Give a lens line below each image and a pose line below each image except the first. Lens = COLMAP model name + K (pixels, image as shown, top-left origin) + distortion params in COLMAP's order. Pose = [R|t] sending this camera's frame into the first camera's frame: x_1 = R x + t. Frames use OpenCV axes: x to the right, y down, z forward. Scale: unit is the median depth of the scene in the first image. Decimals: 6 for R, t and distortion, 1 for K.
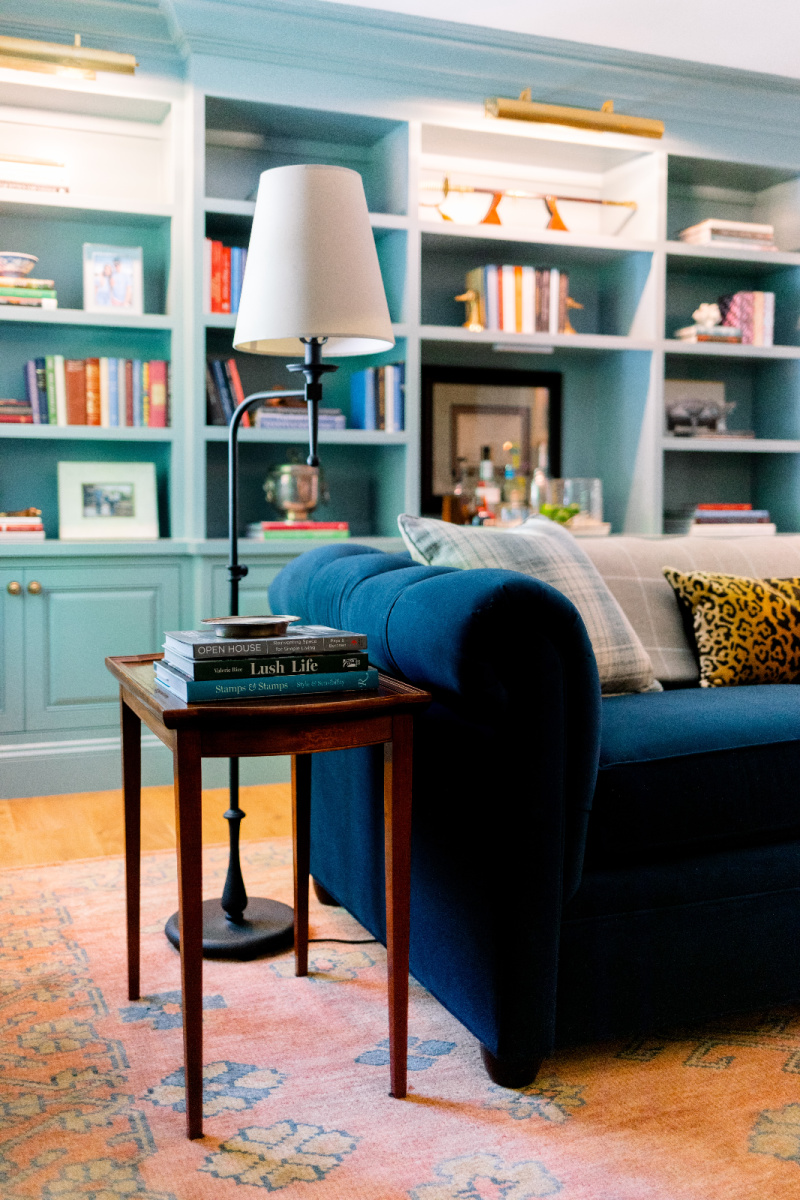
lens RADIAL K [[1224.9, 0, 361.1], [0, 1224.9, 595.8], [0, 0, 1]] dist [0.017164, -0.016220]
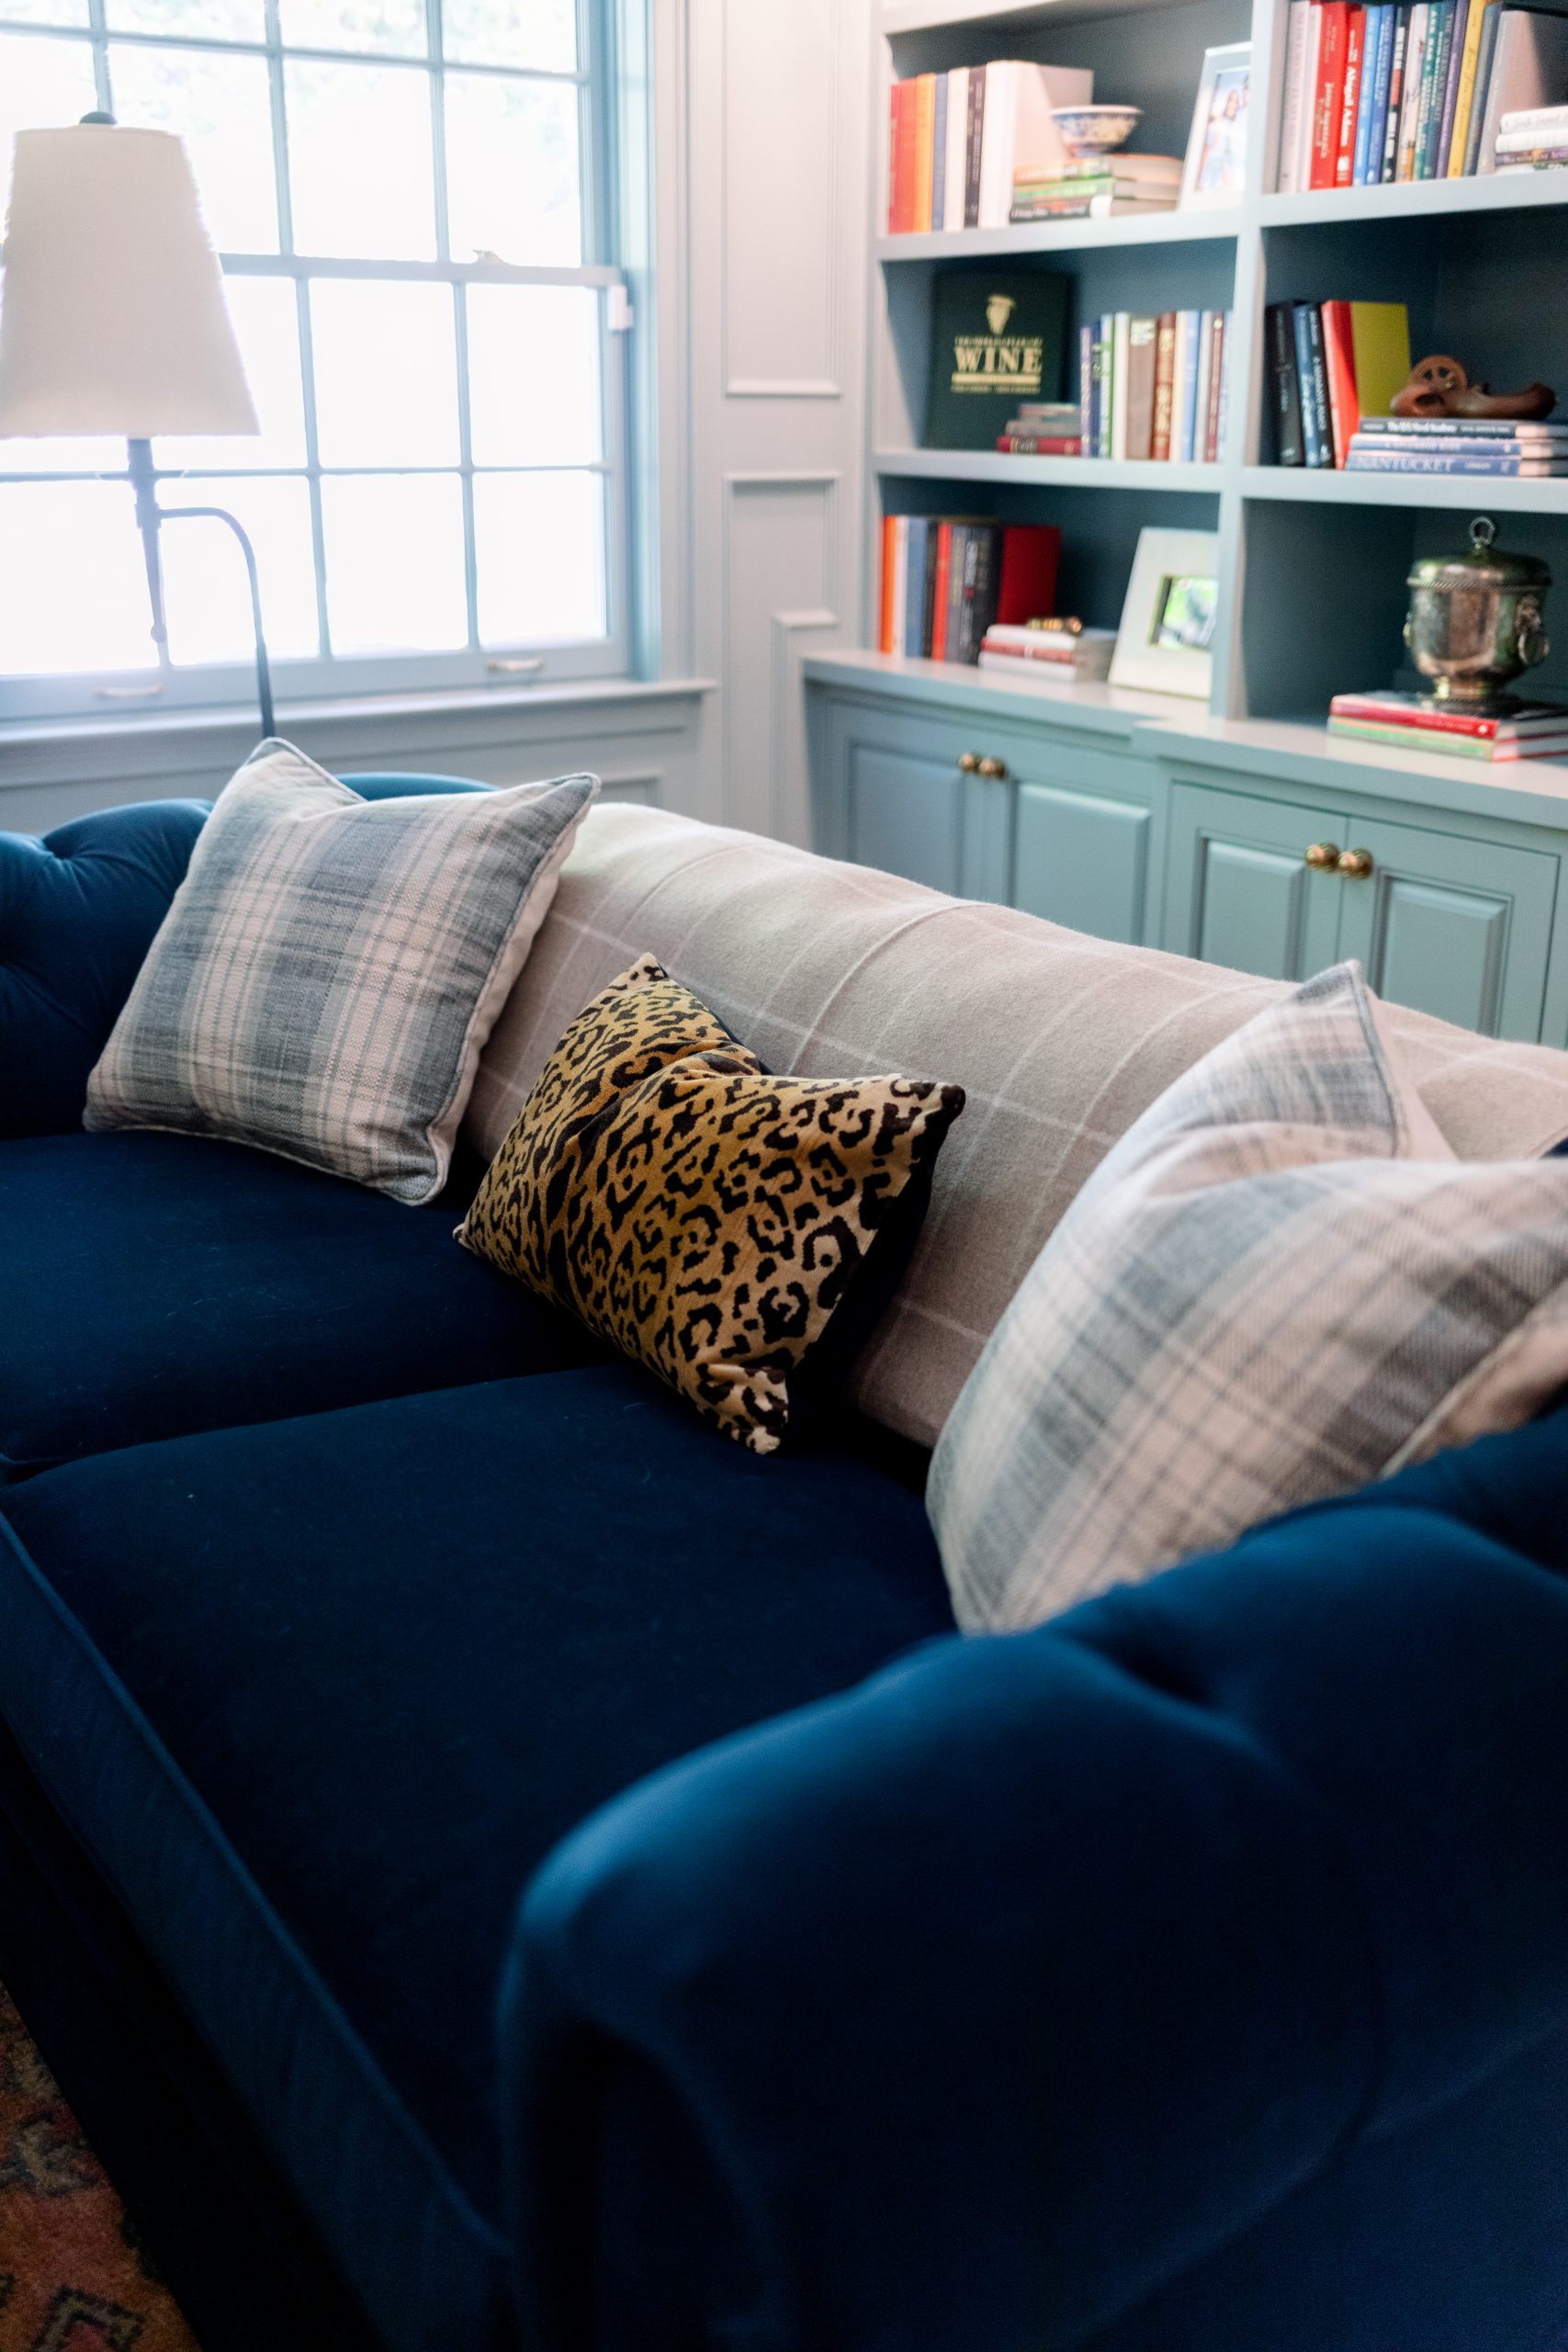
lens RADIAL K [[2167.7, 0, 707.5], [0, 2167.7, 1298.7], [0, 0, 1]] dist [-0.002407, 0.002093]
pose [[0.222963, 0.370913, -0.901505, 0.668624], [-0.075796, 0.928581, 0.363307, -0.126987], [0.971876, -0.012673, 0.235153, 0.602895]]
